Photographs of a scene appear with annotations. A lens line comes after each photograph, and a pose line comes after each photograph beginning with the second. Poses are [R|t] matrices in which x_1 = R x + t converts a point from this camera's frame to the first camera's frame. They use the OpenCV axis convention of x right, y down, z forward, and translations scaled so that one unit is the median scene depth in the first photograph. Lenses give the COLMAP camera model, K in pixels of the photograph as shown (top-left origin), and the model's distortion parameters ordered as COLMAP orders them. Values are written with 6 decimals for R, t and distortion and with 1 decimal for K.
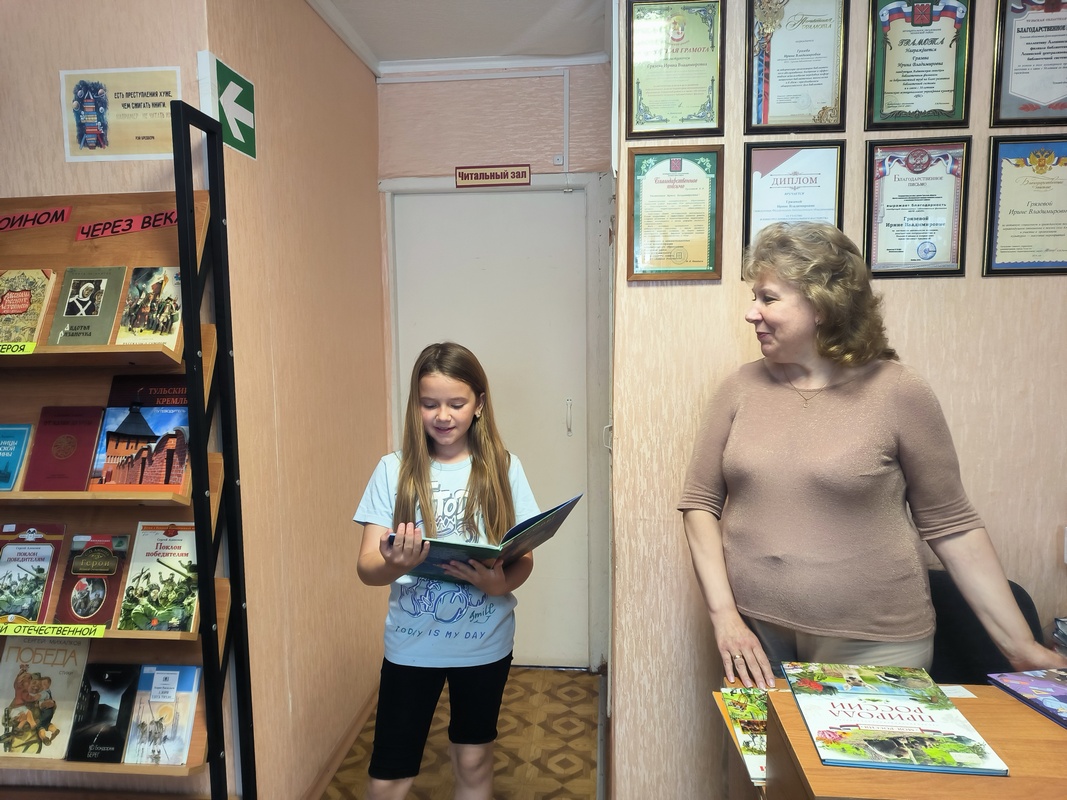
lens RADIAL K [[743.8, 0, 537.4], [0, 743.8, 420.1], [0, 0, 1]] dist [-0.002933, -0.002503]
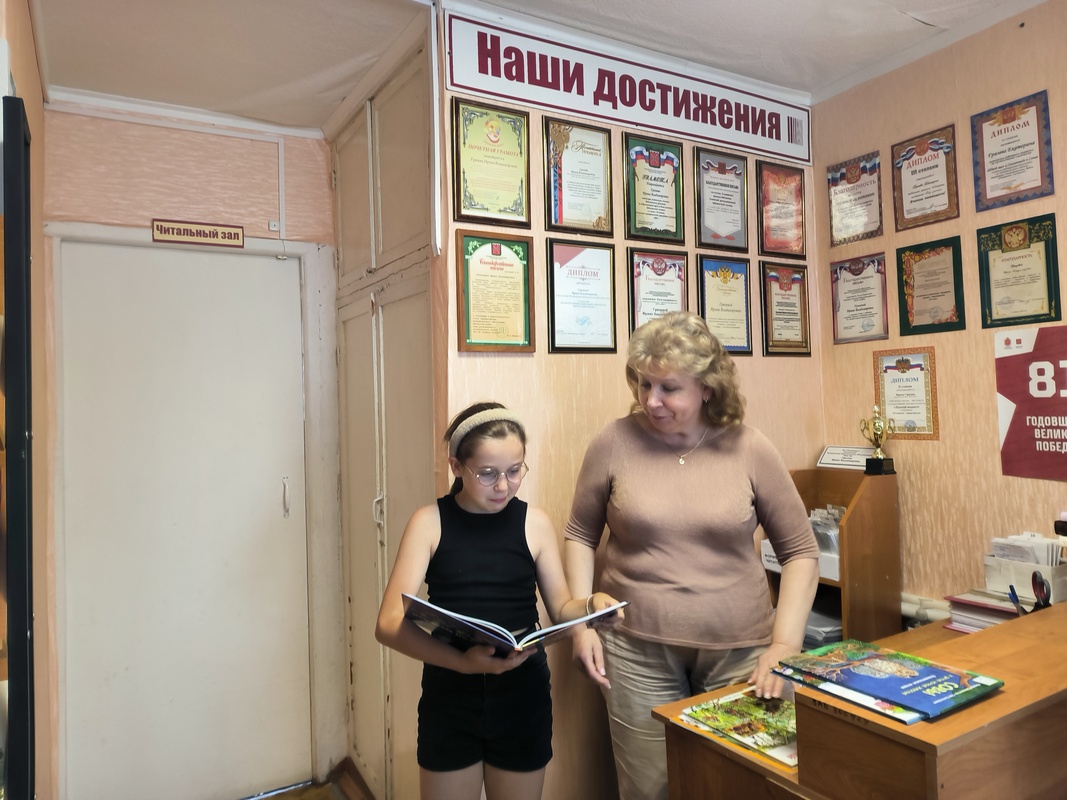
lens RADIAL K [[738.3, 0, 509.5], [0, 738.3, 384.6], [0, 0, 1]] dist [0.000824, 0.000072]
pose [[0.816695, 0.000664, 0.577069, -0.433082], [0.083014, 0.989463, -0.118624, -0.014583], [-0.571068, 0.144784, 0.808034, 0.138061]]
